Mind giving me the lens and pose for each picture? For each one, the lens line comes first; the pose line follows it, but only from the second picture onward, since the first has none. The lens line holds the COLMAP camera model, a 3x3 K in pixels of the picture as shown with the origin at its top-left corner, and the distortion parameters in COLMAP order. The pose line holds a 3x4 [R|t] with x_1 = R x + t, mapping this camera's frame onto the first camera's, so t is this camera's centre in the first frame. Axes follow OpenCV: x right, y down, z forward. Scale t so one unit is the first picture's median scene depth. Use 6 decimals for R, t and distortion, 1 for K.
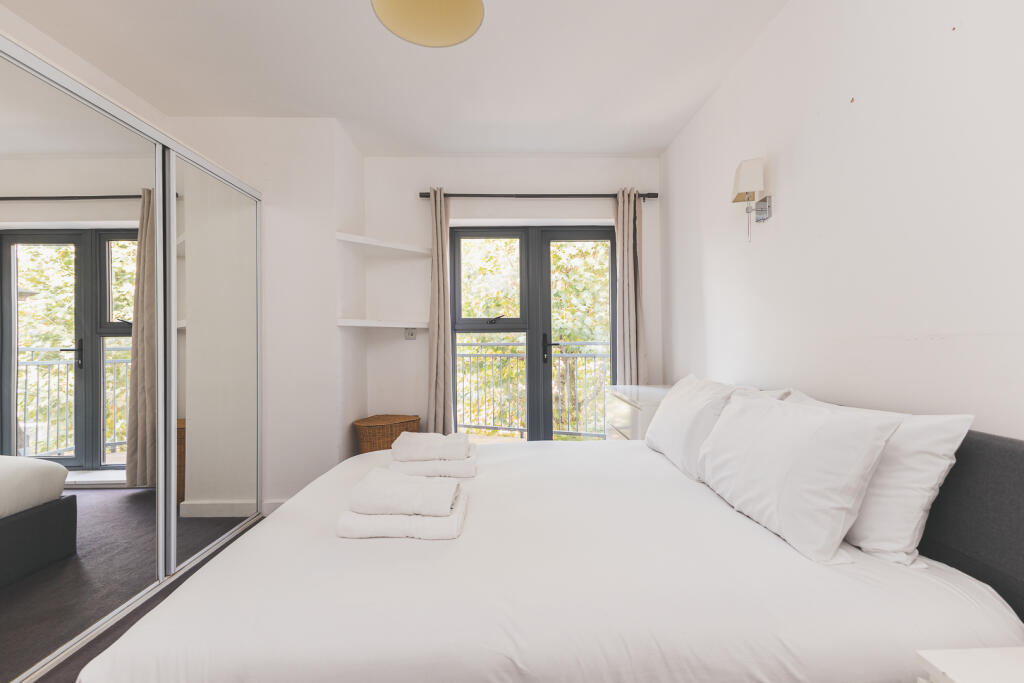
lens RADIAL K [[441.5, 0, 511.6], [0, 441.5, 338.0], [0, 0, 1]] dist [0.011699, -0.000234]
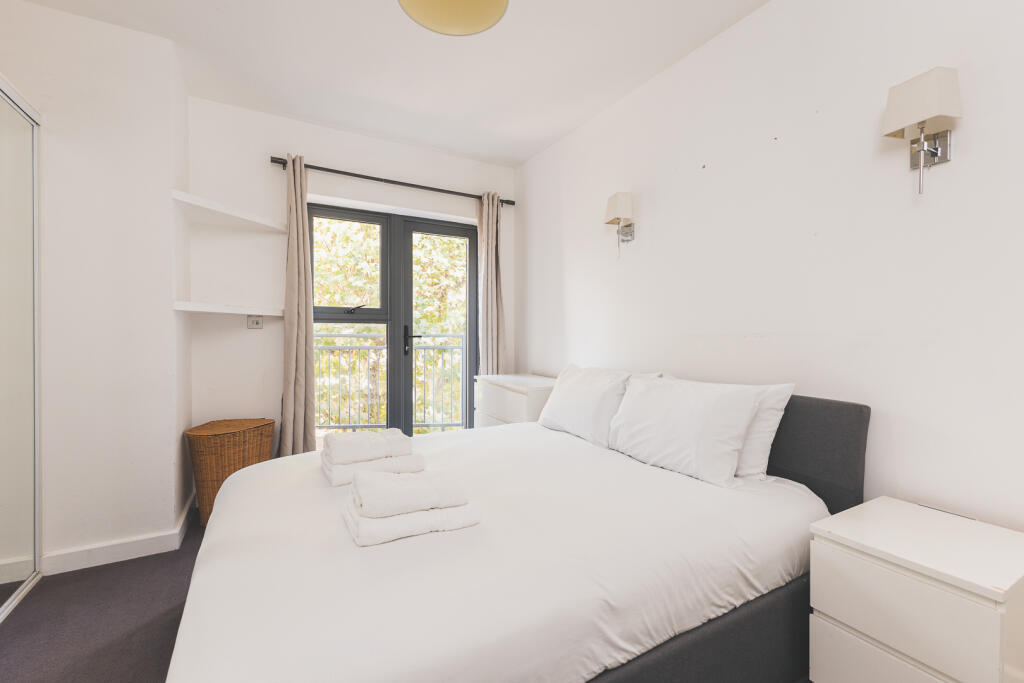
lens RADIAL K [[441.5, 0, 511.6], [0, 441.5, 338.0], [0, 0, 1]] dist [0.011699, -0.000234]
pose [[0.878531, 0.008632, 0.477608, -0.209234], [-0.017553, 0.999745, 0.014219, 0.000259], [-0.477363, -0.020875, 0.878458, 0.021513]]
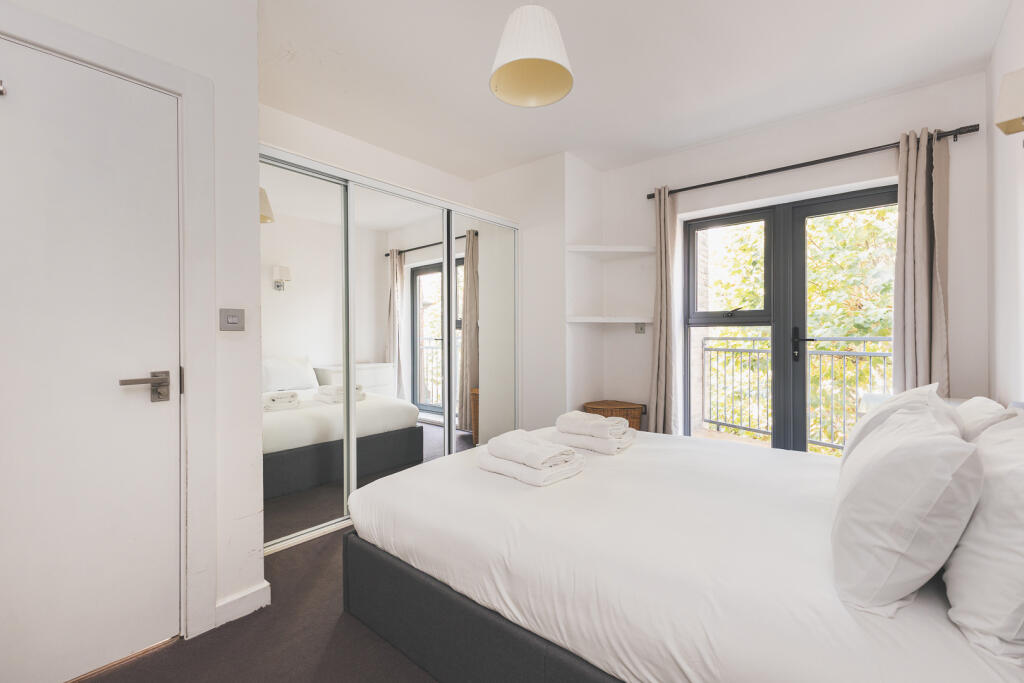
lens RADIAL K [[441.5, 0, 511.6], [0, 441.5, 338.0], [0, 0, 1]] dist [0.011699, -0.000234]
pose [[0.753171, 0.010242, -0.657745, 0.250492], [0.000787, 0.999864, 0.016471, -0.003745], [0.657825, -0.012923, 0.753060, -0.014983]]
